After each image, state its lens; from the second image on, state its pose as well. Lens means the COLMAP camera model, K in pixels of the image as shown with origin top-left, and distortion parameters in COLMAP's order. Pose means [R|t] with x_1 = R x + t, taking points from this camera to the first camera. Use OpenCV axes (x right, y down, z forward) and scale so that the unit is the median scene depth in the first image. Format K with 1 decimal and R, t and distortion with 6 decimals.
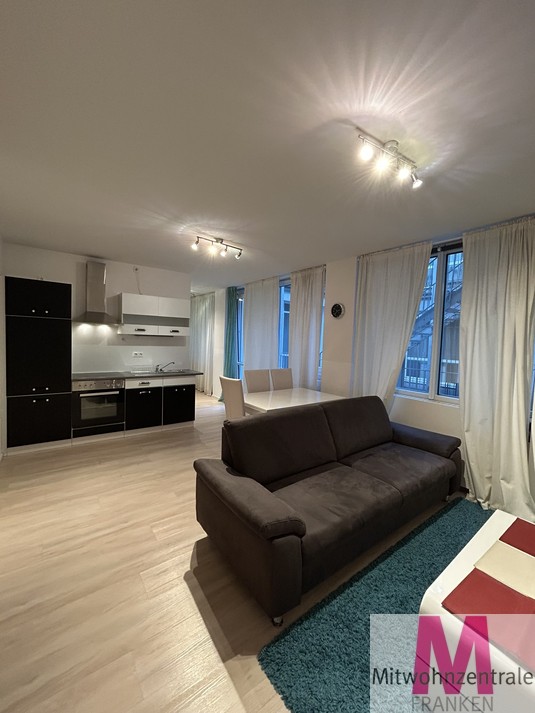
lens RADIAL K [[289.7, 0, 268.1], [0, 289.7, 354.4], [0, 0, 1]] dist [-0.002090, 0.000029]
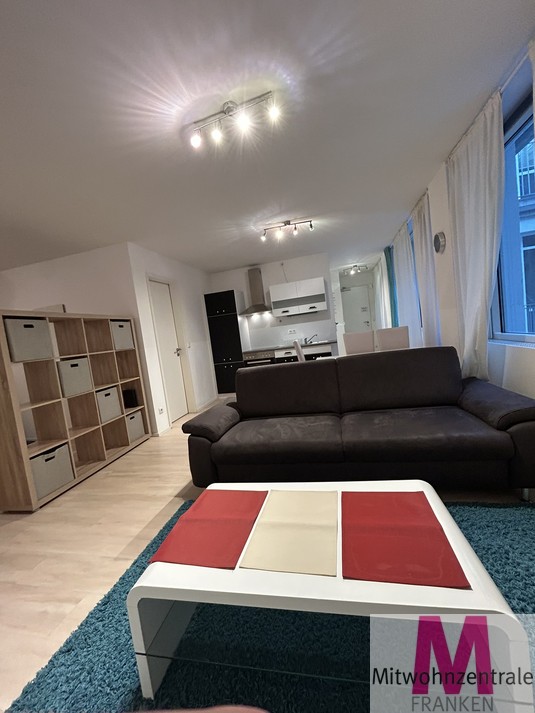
lens RADIAL K [[288.3, 0, 266.7], [0, 288.3, 354.7], [0, 0, 1]] dist [-0.000911, -0.000043]
pose [[0.633125, -0.056717, -0.771969, 0.726239], [0.108713, 0.993942, 0.016134, 0.113459], [0.766378, -0.094138, 0.635455, 0.185303]]
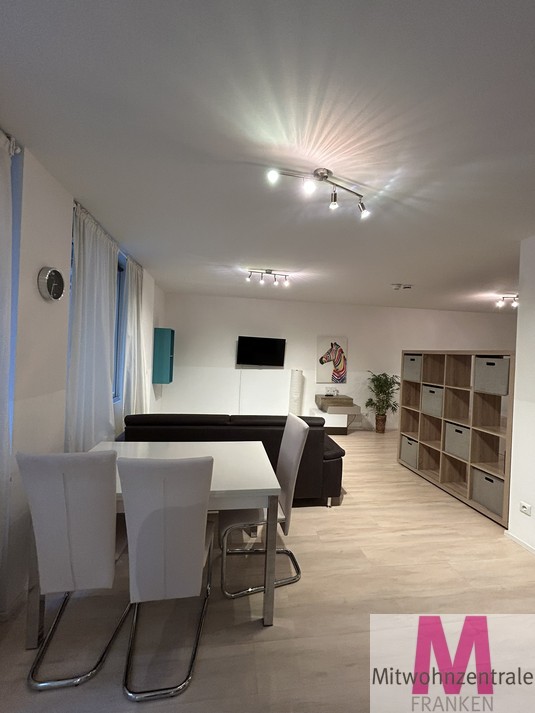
lens RADIAL K [[289.7, 0, 268.1], [0, 289.7, 354.4], [0, 0, 1]] dist [-0.002090, 0.000029]
pose [[-0.878147, -0.073326, 0.472738, -0.405489], [-0.045957, 0.996543, 0.069205, -0.119889], [-0.476178, 0.039047, -0.878481, 1.730939]]
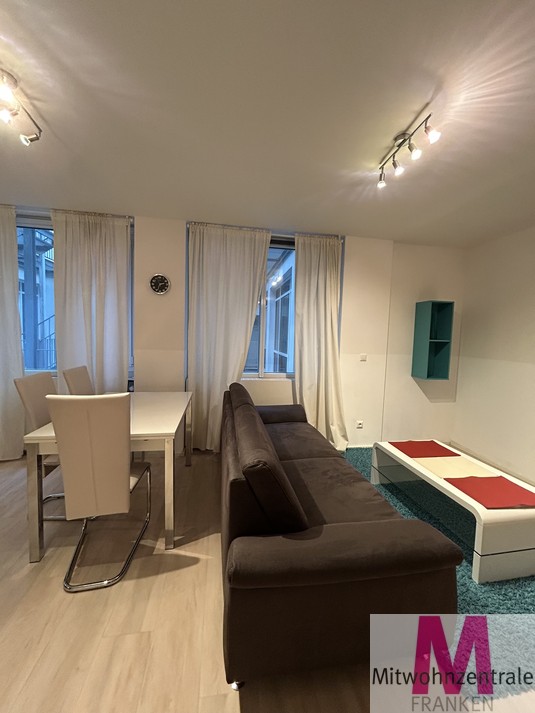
lens RADIAL K [[288.3, 0, 266.7], [0, 288.3, 354.7], [0, 0, 1]] dist [-0.000911, -0.000043]
pose [[0.467907, -0.079805, 0.880167, -0.450271], [0.030492, 0.996779, 0.074168, -0.013428], [-0.883252, -0.007866, 0.468833, 0.527819]]
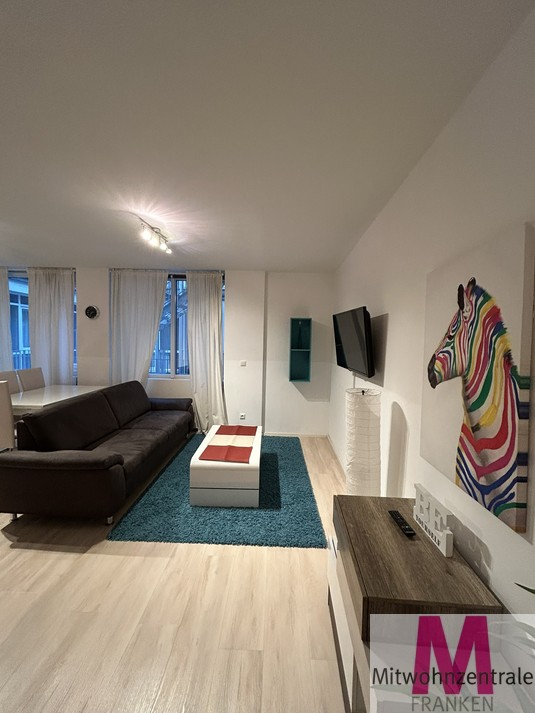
lens RADIAL K [[289.7, 0, 268.1], [0, 289.7, 354.4], [0, 0, 1]] dist [-0.002090, 0.000029]
pose [[0.620639, -0.062766, 0.781580, -0.317113], [0.042509, 0.998018, 0.046391, -0.013576], [-0.782943, 0.004432, 0.622078, -0.340682]]
